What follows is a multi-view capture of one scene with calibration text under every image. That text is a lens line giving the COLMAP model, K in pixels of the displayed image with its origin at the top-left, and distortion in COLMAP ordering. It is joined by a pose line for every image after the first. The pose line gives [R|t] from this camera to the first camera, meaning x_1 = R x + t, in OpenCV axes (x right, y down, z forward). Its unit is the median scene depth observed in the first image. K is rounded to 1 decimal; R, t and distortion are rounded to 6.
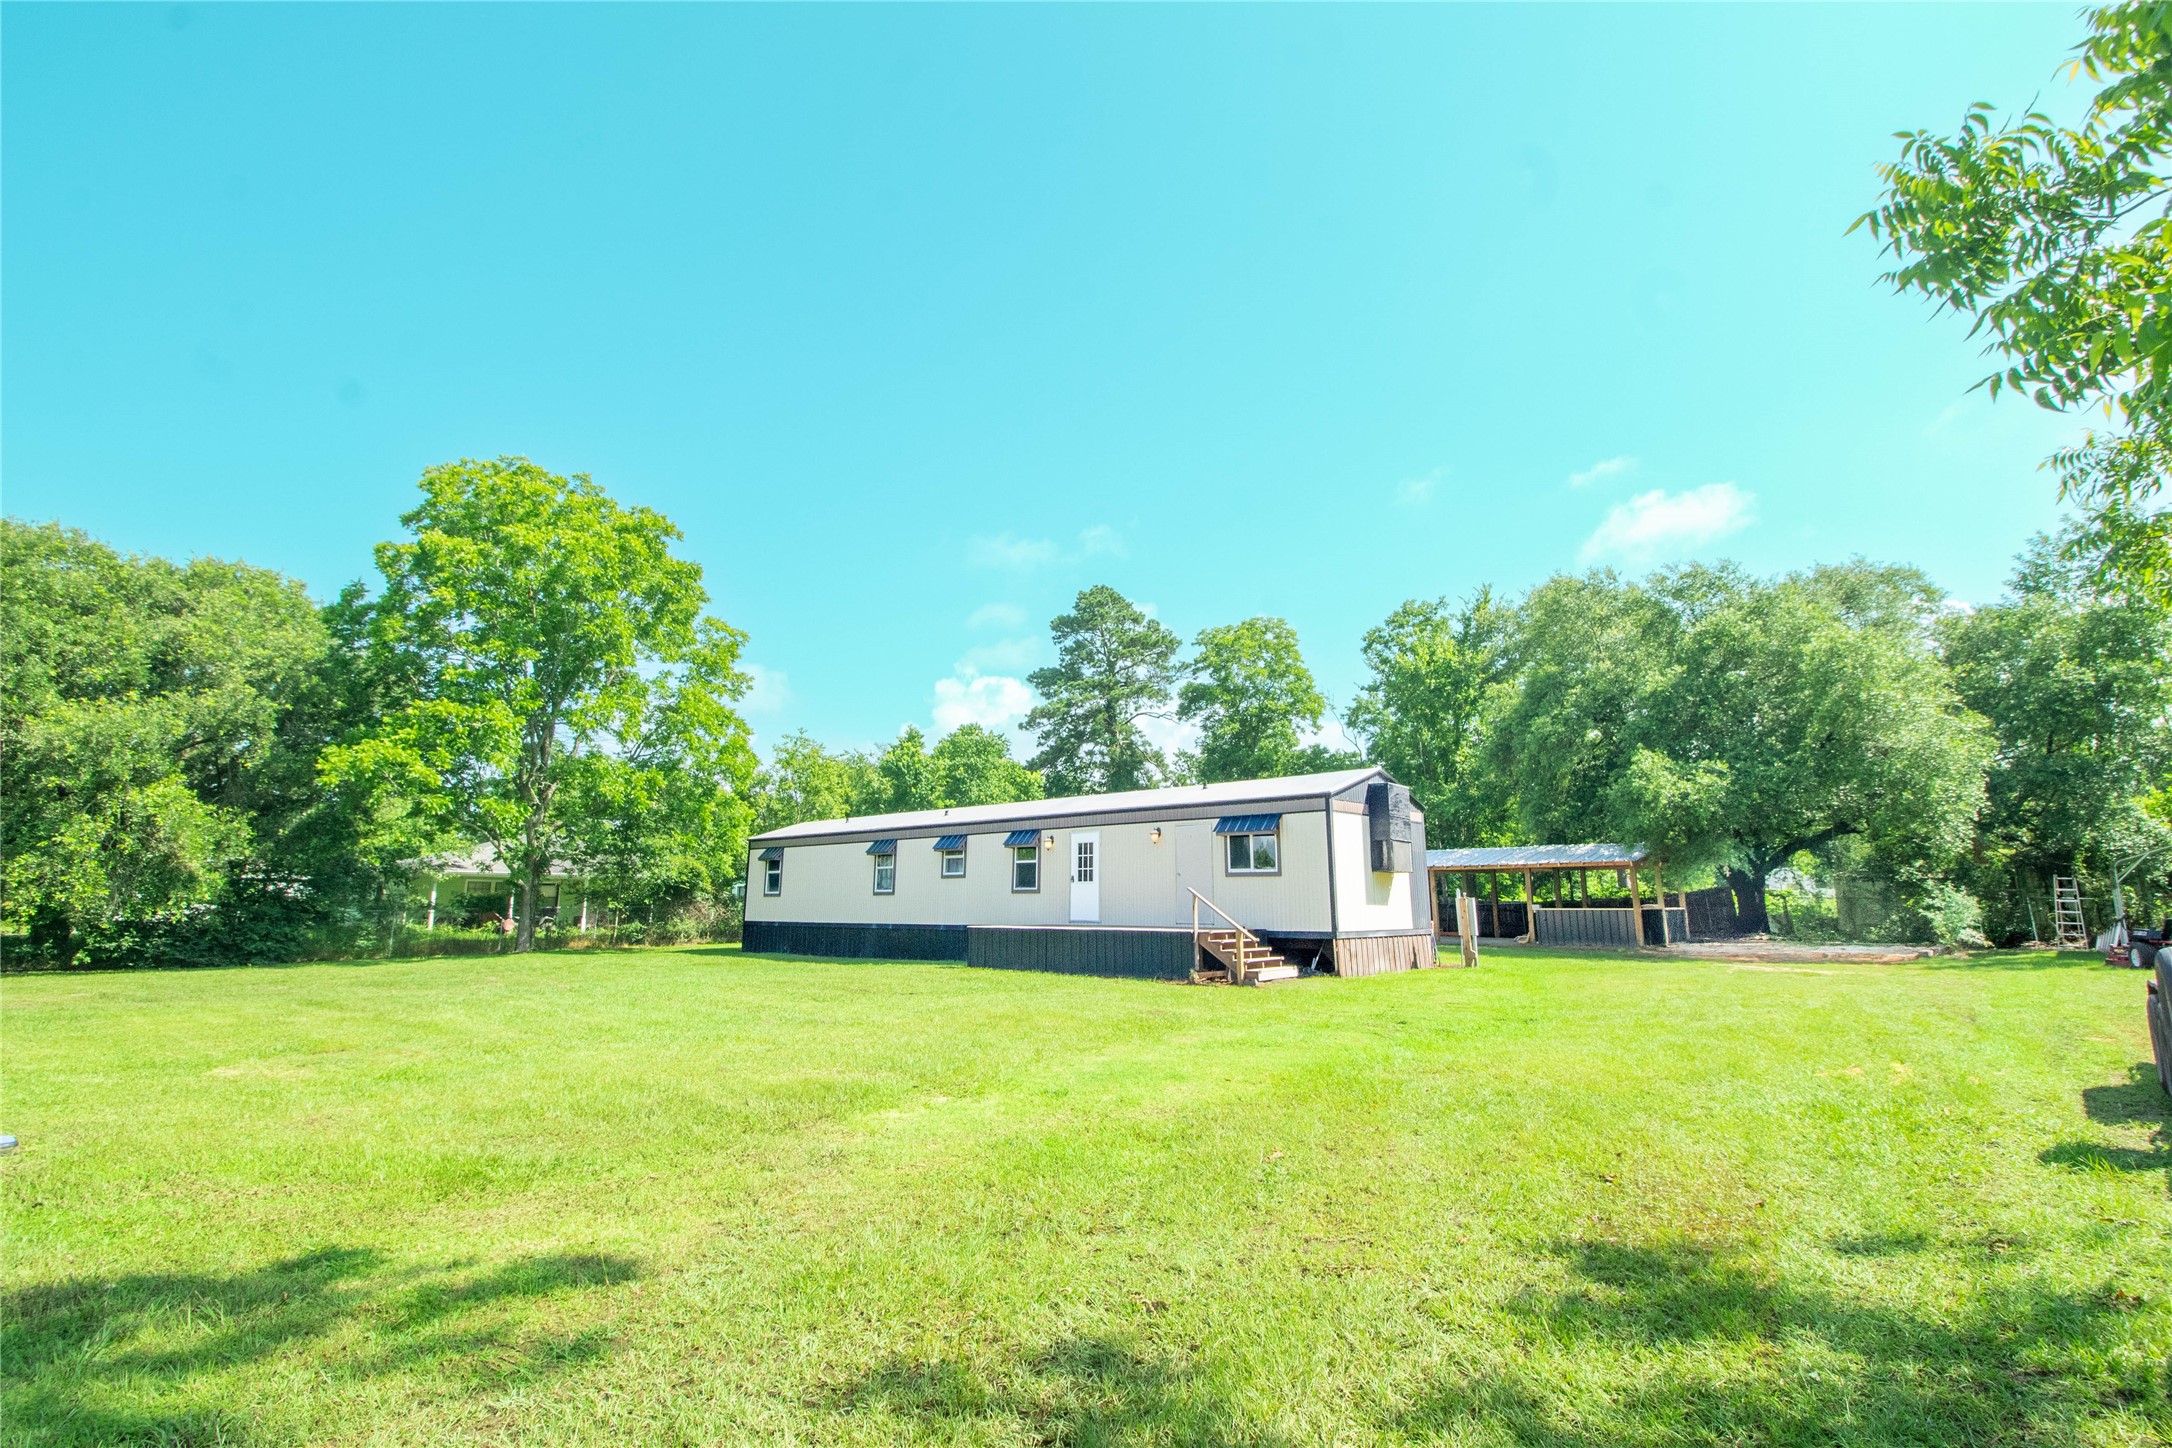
lens RADIAL K [[1026.5, 0, 1095.2], [0, 1026.5, 689.6], [0, 0, 1]] dist [0.009999, -0.020715]
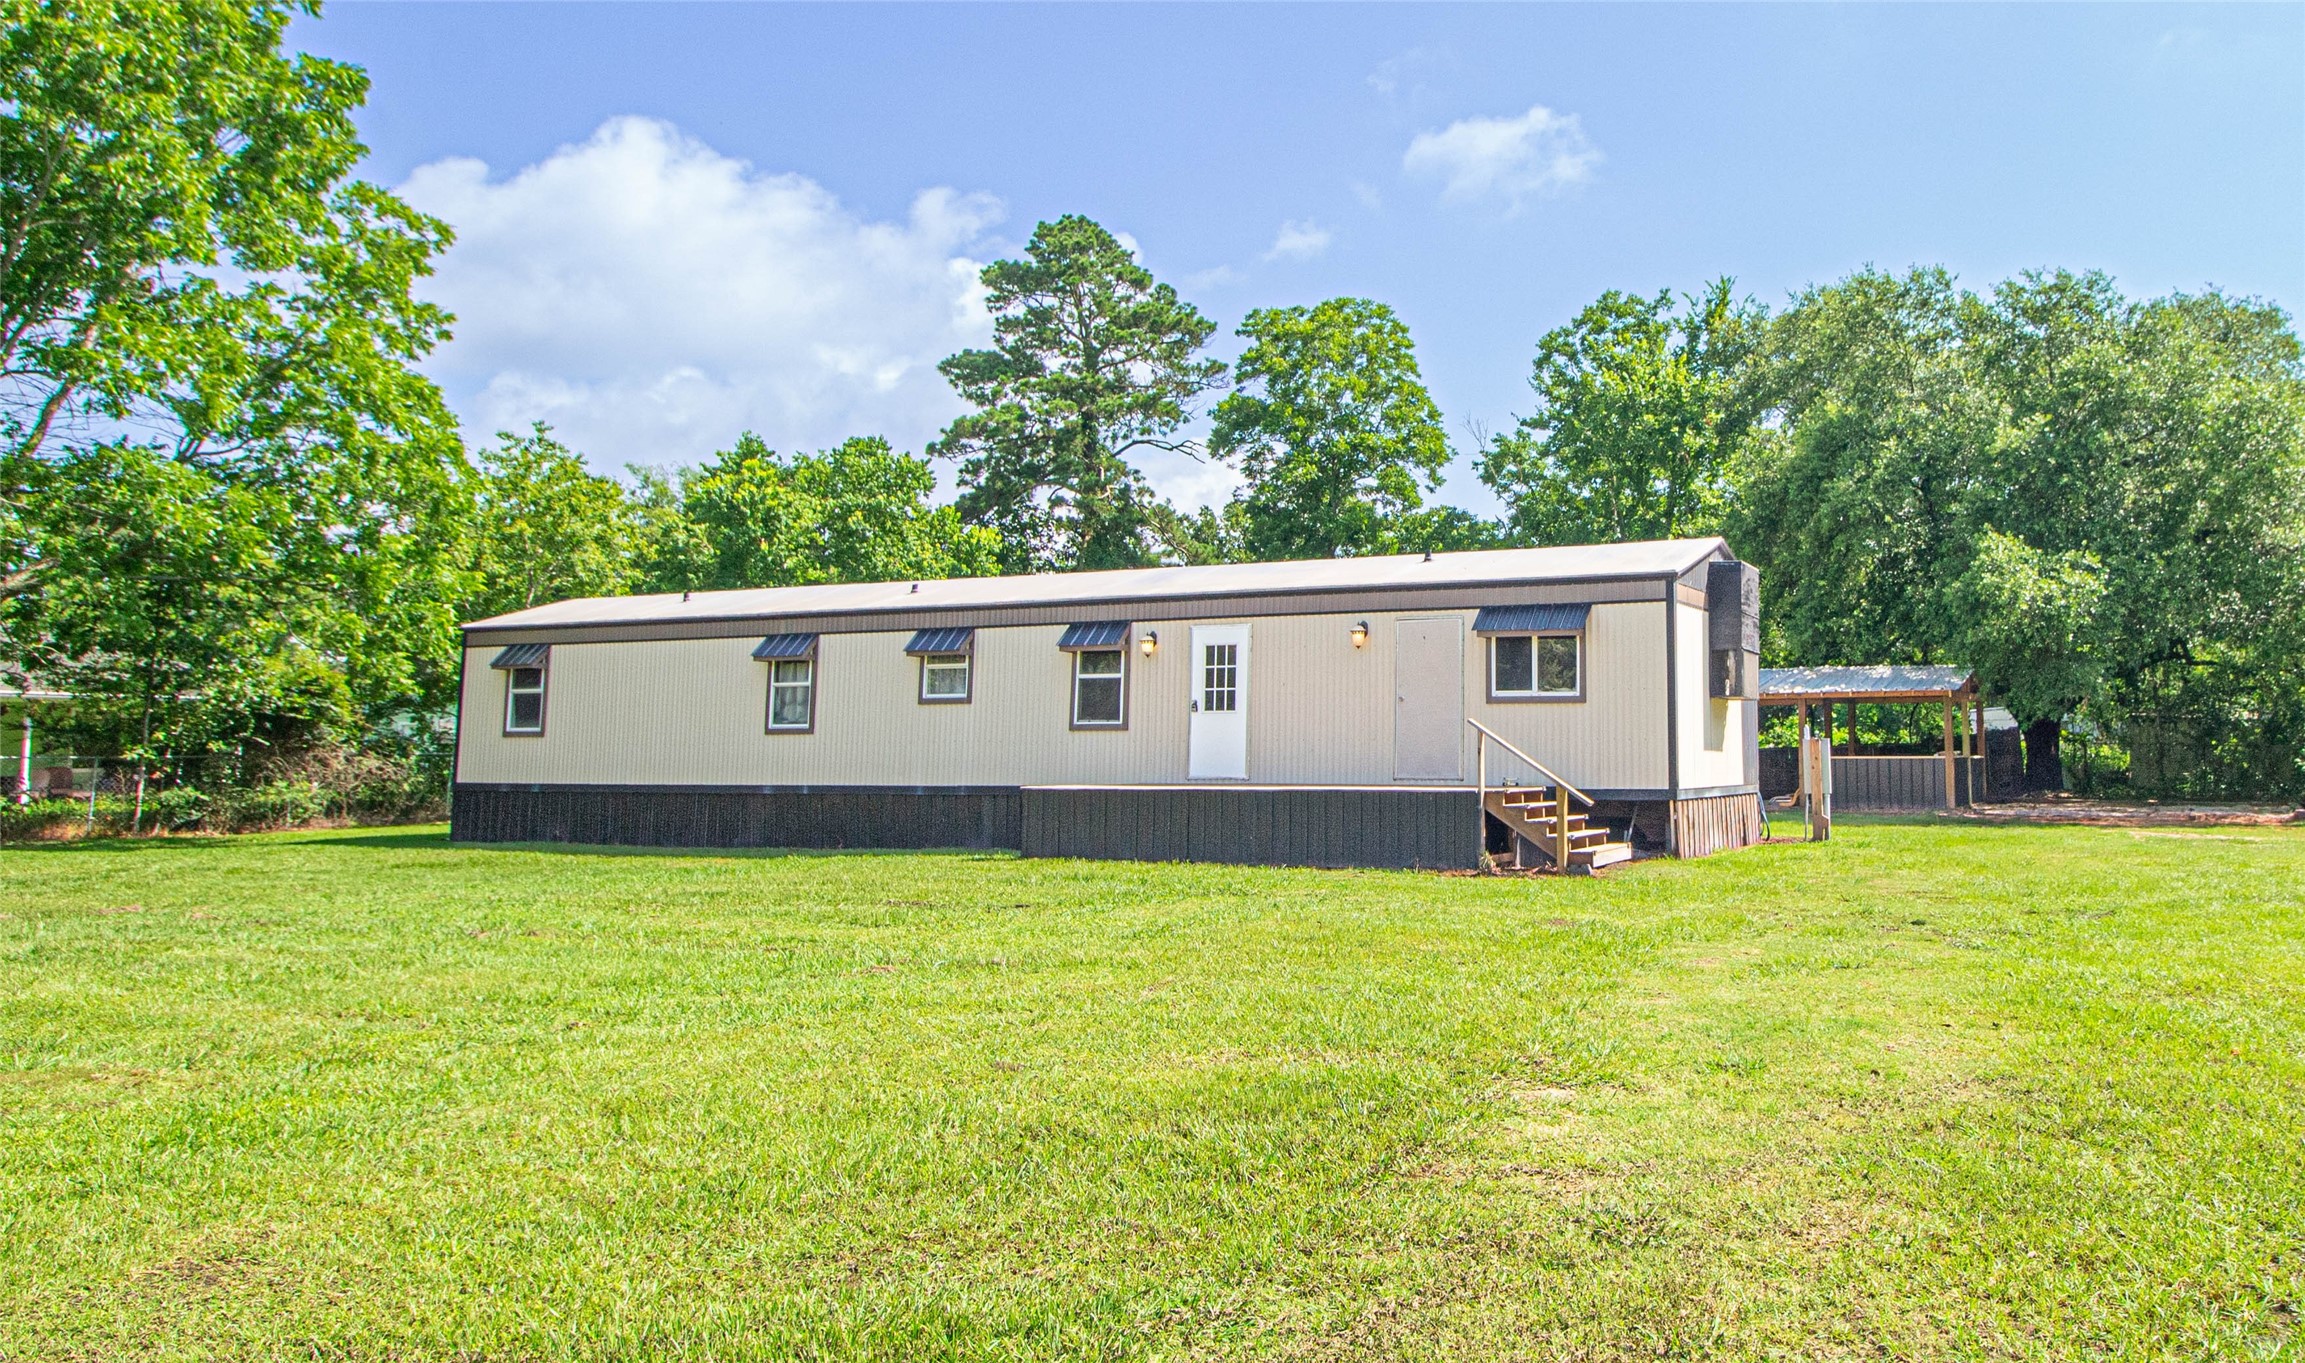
lens RADIAL K [[1565.0, 0, 1153.0], [0, 1565.0, 595.5], [0, 0, 1]] dist [-0.007177, -0.000262]
pose [[0.938007, 0.037278, 0.344606, -0.282219], [-0.069549, 0.994223, 0.081757, 0.041114], [-0.339567, -0.100656, 0.935180, 0.148406]]
